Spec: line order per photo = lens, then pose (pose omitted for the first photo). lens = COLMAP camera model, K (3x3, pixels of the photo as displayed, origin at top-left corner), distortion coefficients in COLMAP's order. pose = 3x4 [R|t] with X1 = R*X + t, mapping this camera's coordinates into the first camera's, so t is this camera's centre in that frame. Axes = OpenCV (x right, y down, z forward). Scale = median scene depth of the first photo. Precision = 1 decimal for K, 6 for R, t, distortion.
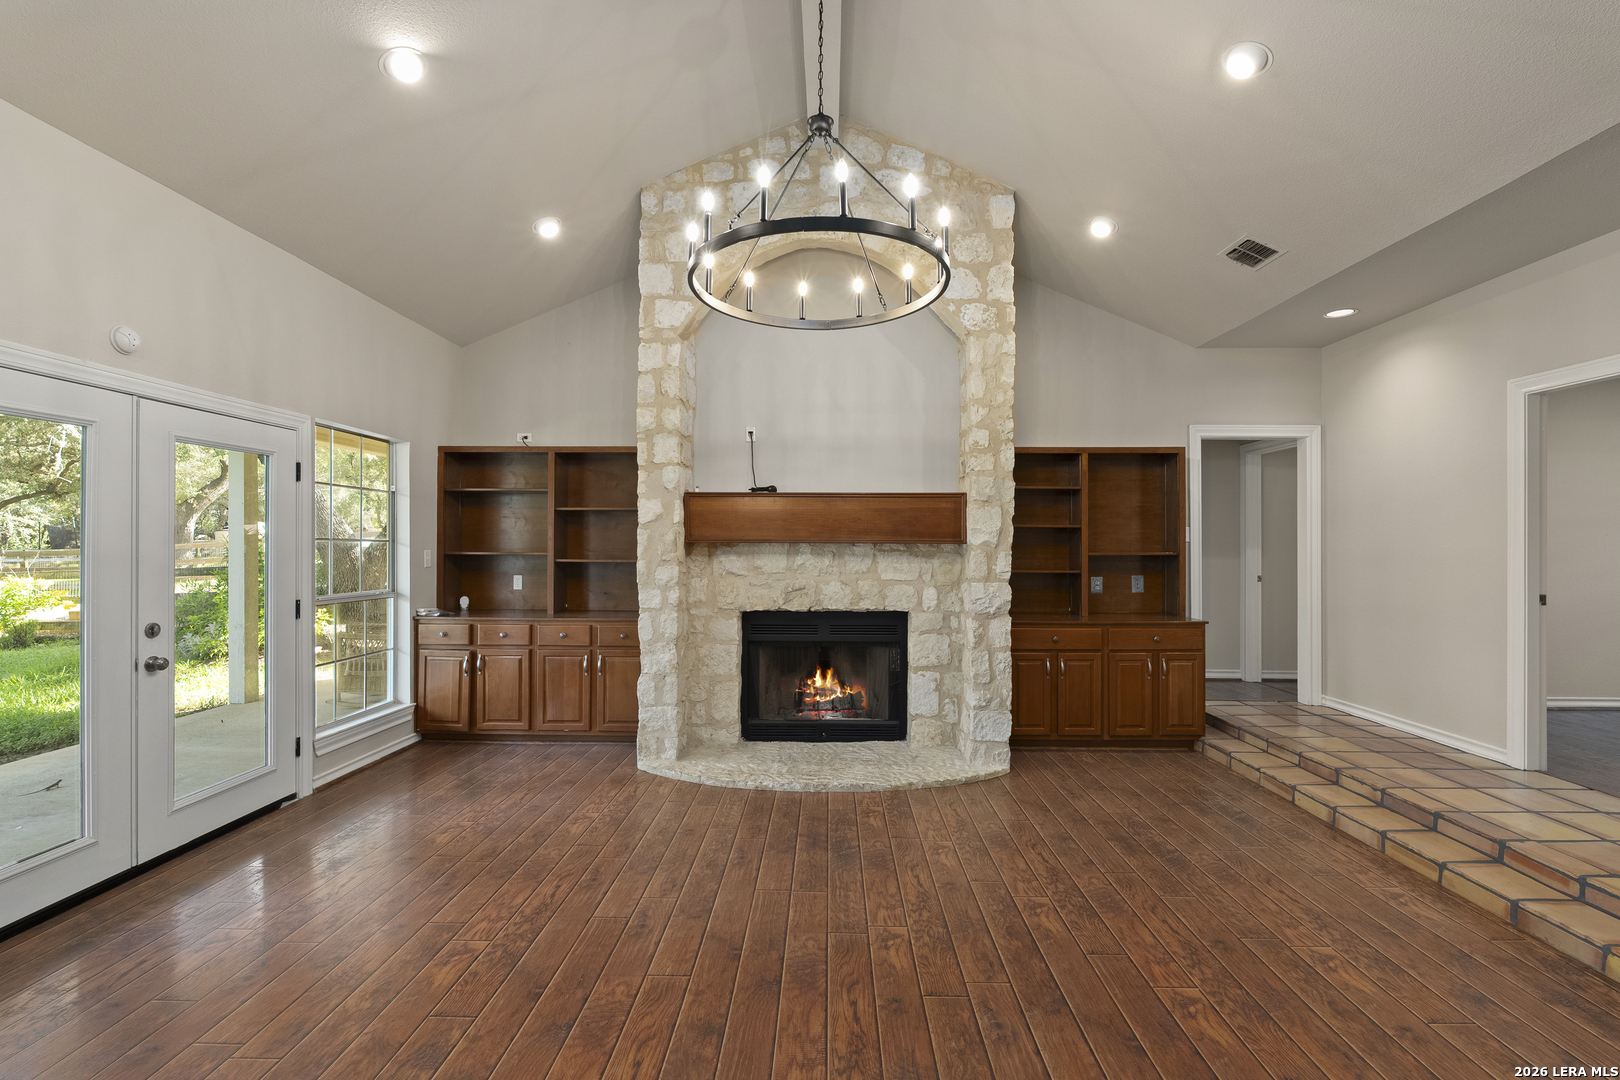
lens RADIAL K [[707.6, 0, 817.2], [0, 707.6, 541.0], [0, 0, 1]] dist [-0.002730, 0.000176]
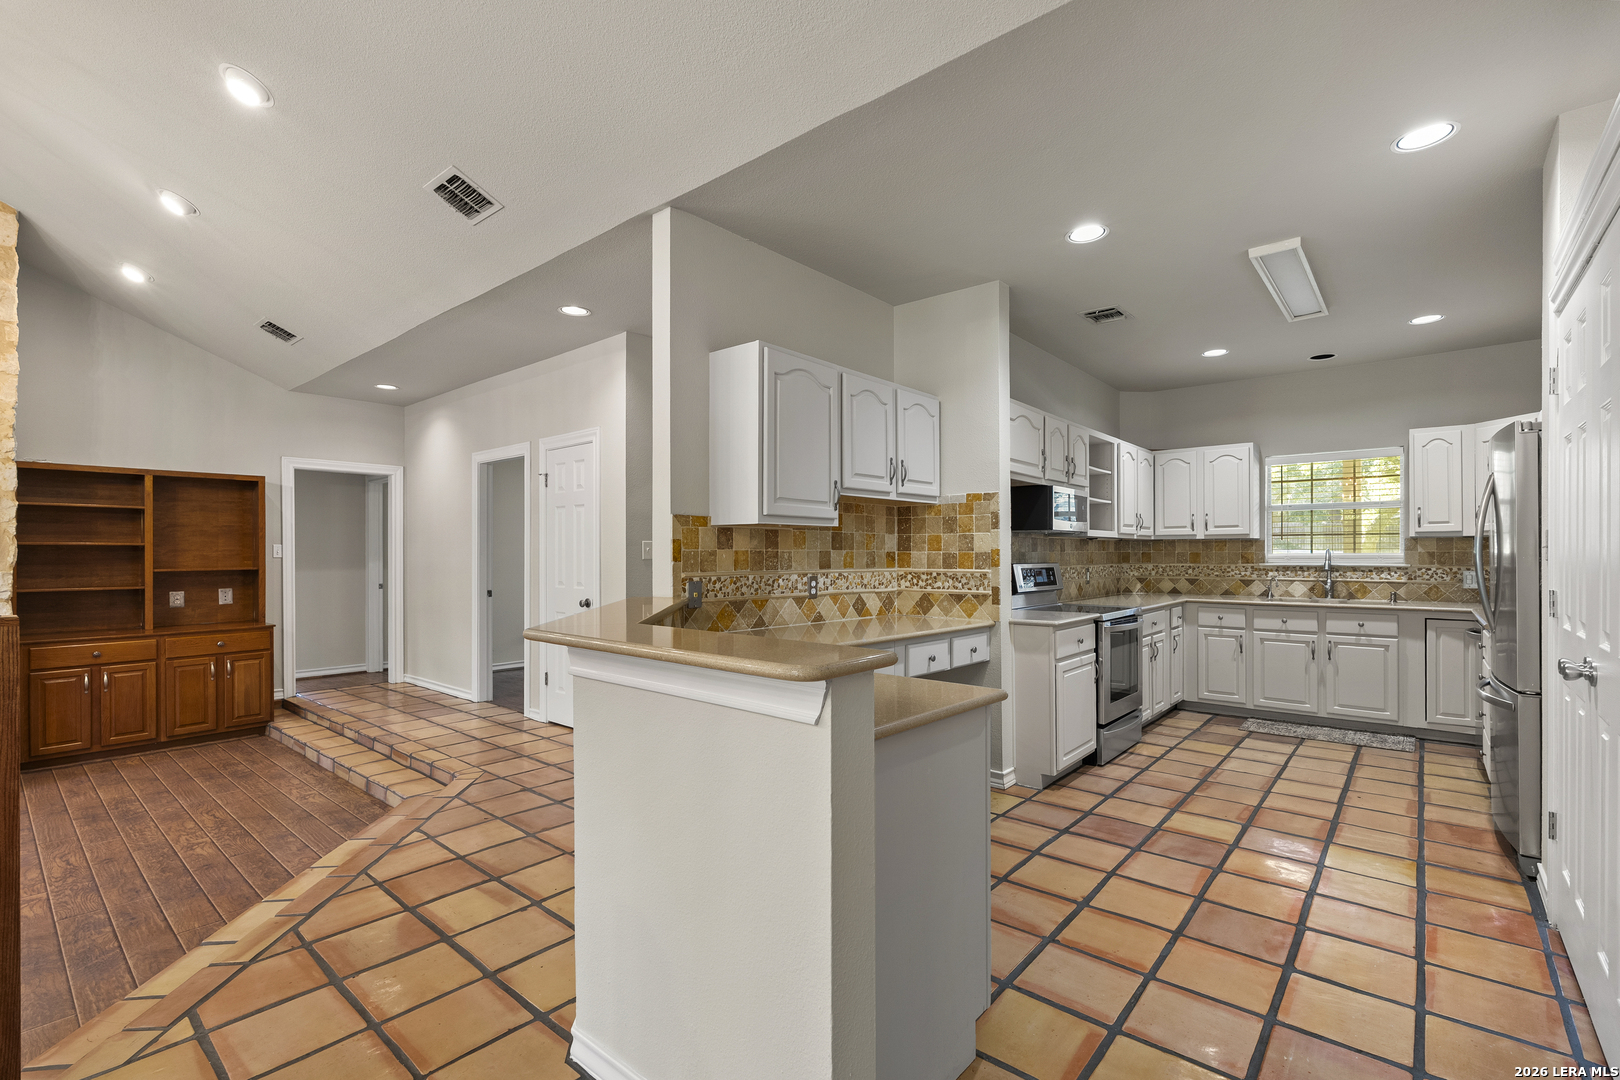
lens RADIAL K [[718.1, 0, 820.1], [0, 718.1, 550.5], [0, 0, 1]] dist [-0.004479, -0.000277]
pose [[0.630953, -0.002256, 0.775818, 0.208818], [0.000897, 0.999997, 0.002178, -0.014683], [-0.775821, -0.000678, 0.630953, -0.516779]]
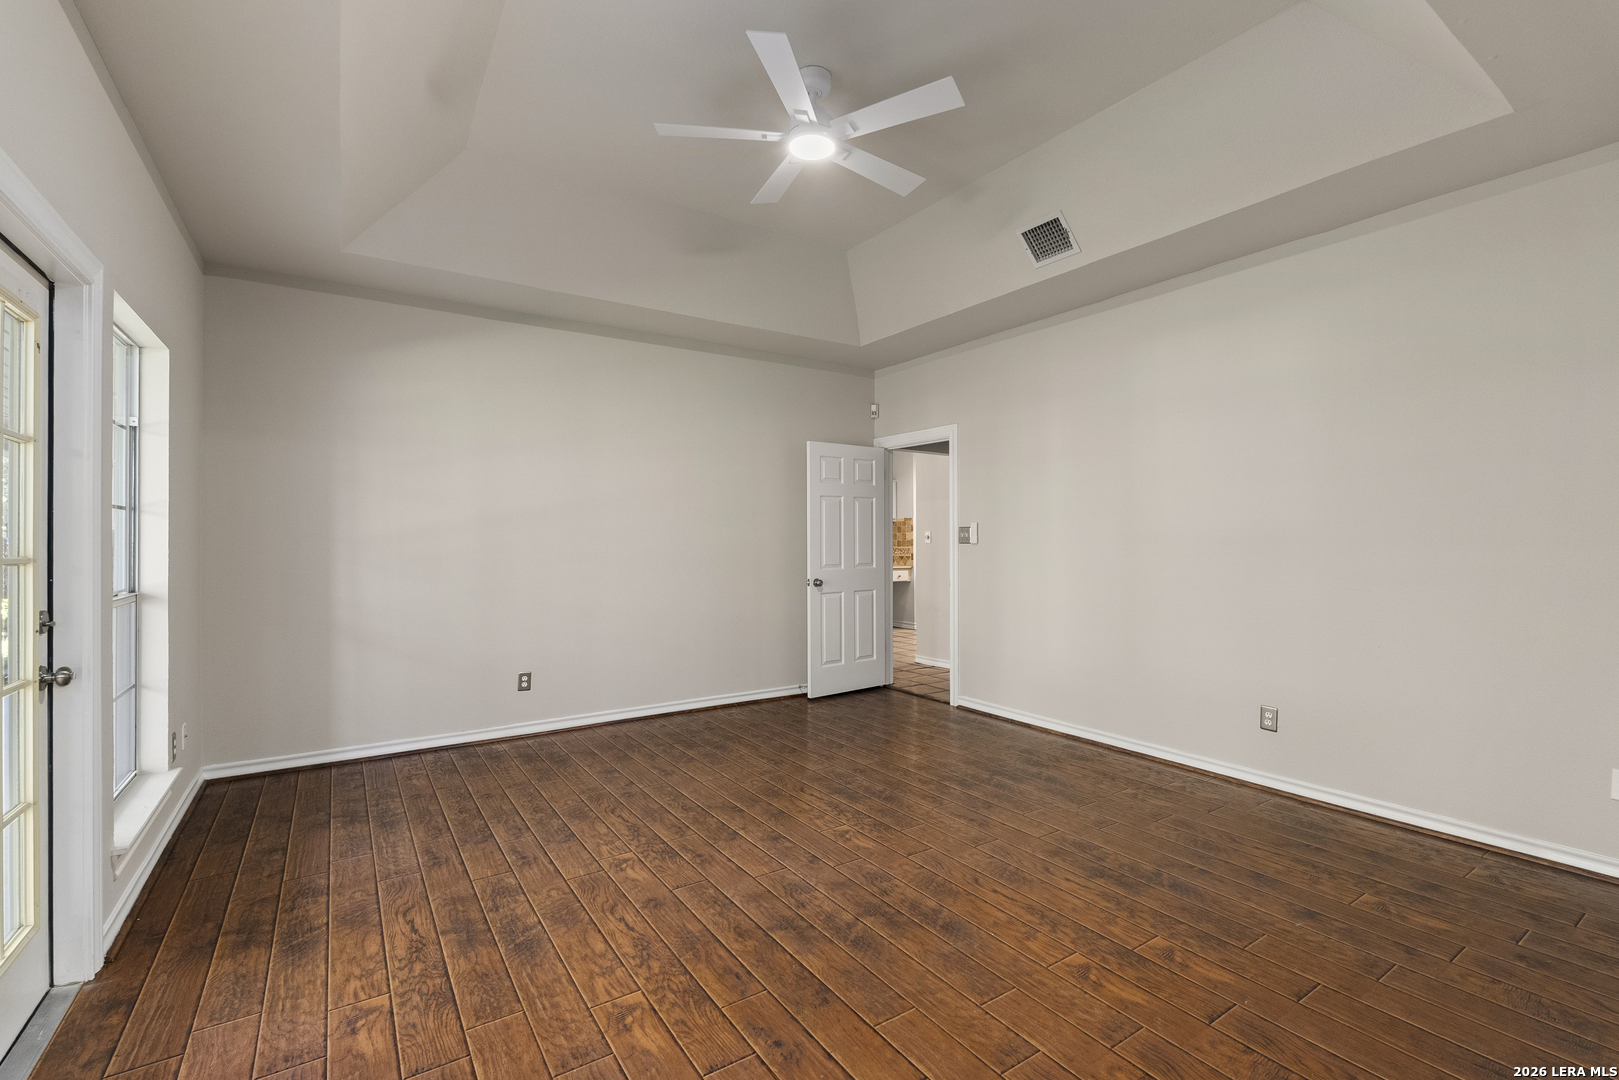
lens RADIAL K [[716.2, 0, 815.9], [0, 716.2, 533.4], [0, 0, 1]] dist [-0.004777, -0.000217]
pose [[0.821313, -0.001546, 0.570475, -0.544491], [0.004023, 0.999987, -0.003083, -0.026363], [-0.570463, 0.004827, 0.821309, -1.841860]]
